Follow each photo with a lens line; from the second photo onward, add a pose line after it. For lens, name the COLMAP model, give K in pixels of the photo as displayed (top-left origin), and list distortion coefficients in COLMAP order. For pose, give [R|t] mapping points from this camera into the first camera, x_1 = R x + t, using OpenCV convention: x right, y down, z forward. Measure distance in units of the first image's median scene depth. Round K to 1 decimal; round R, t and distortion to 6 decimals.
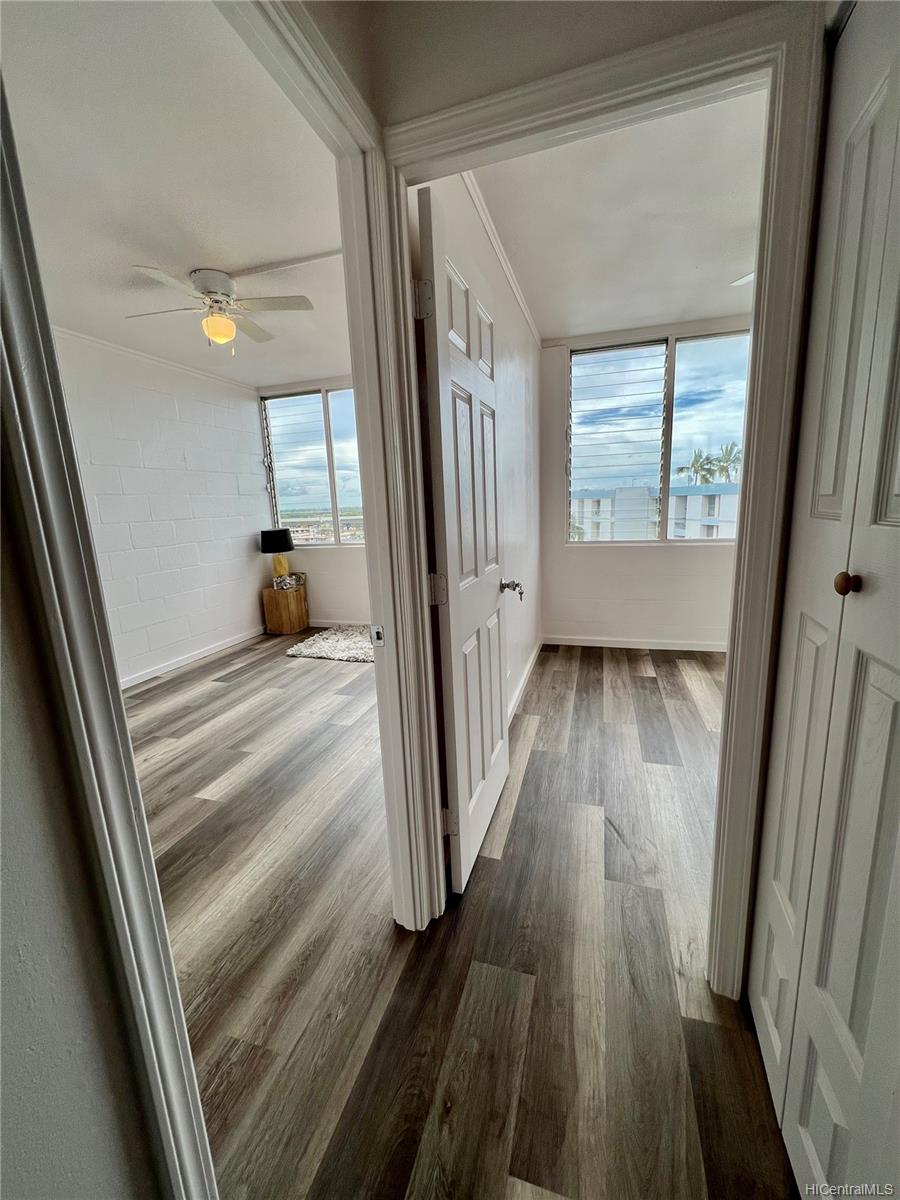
lens RADIAL K [[479.1, 0, 450.0], [0, 479.1, 600.0], [0, 0, 1]] dist [0.000164, 0.000298]
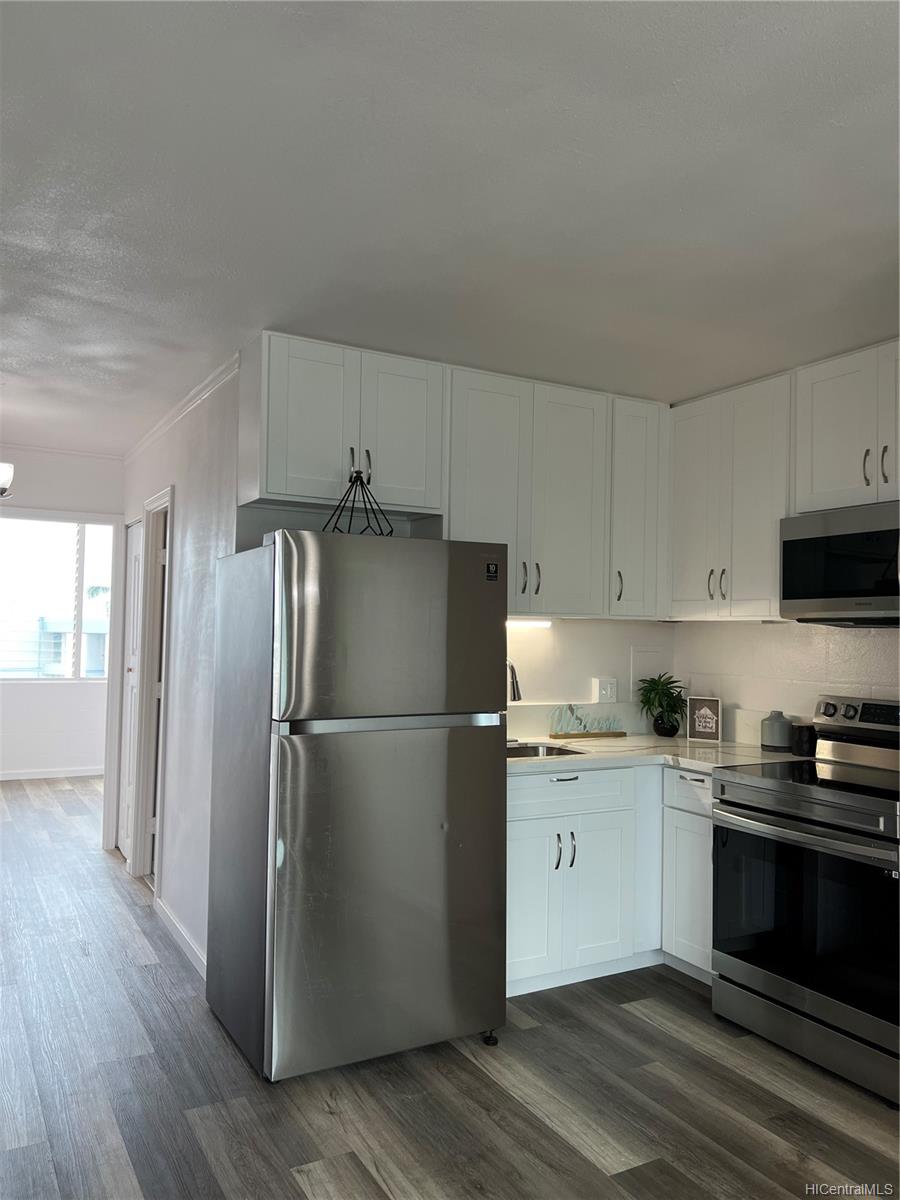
lens RADIAL K [[897.4, 0, 450.0], [0, 897.4, 600.0], [0, 0, 1]] dist [0.060664, -0.072808]
pose [[0.685668, 0.082306, 0.723246, -0.832839], [0.097818, 0.974156, -0.203595, 0.348684], [-0.721312, 0.210345, 0.659897, -1.770295]]
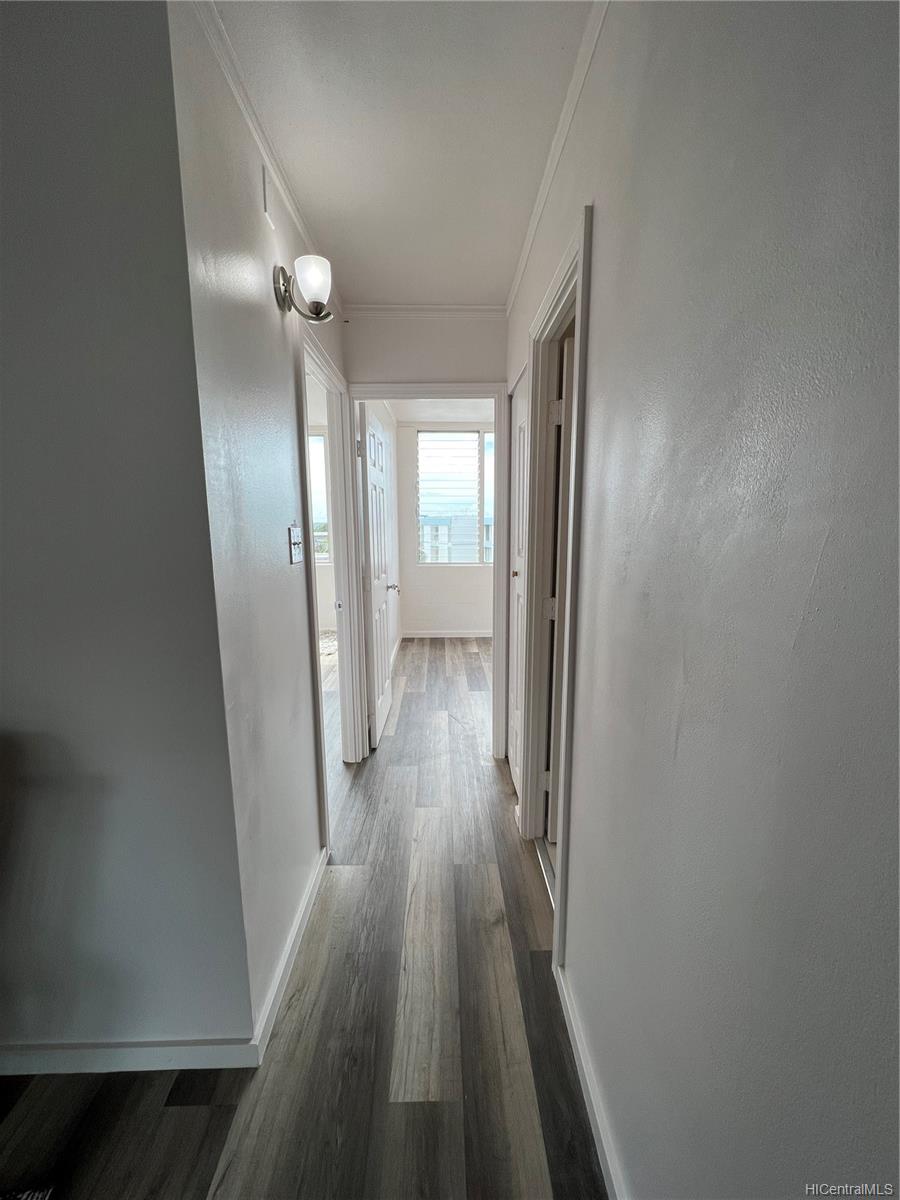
lens RADIAL K [[479.1, 0, 450.0], [0, 479.1, 600.0], [0, 0, 1]] dist [0.000164, 0.000298]
pose [[0.947926, -0.014385, 0.318165, -0.186396], [0.028977, 0.998732, -0.041179, 0.077479], [-0.317169, 0.048254, 0.947141, -0.572778]]
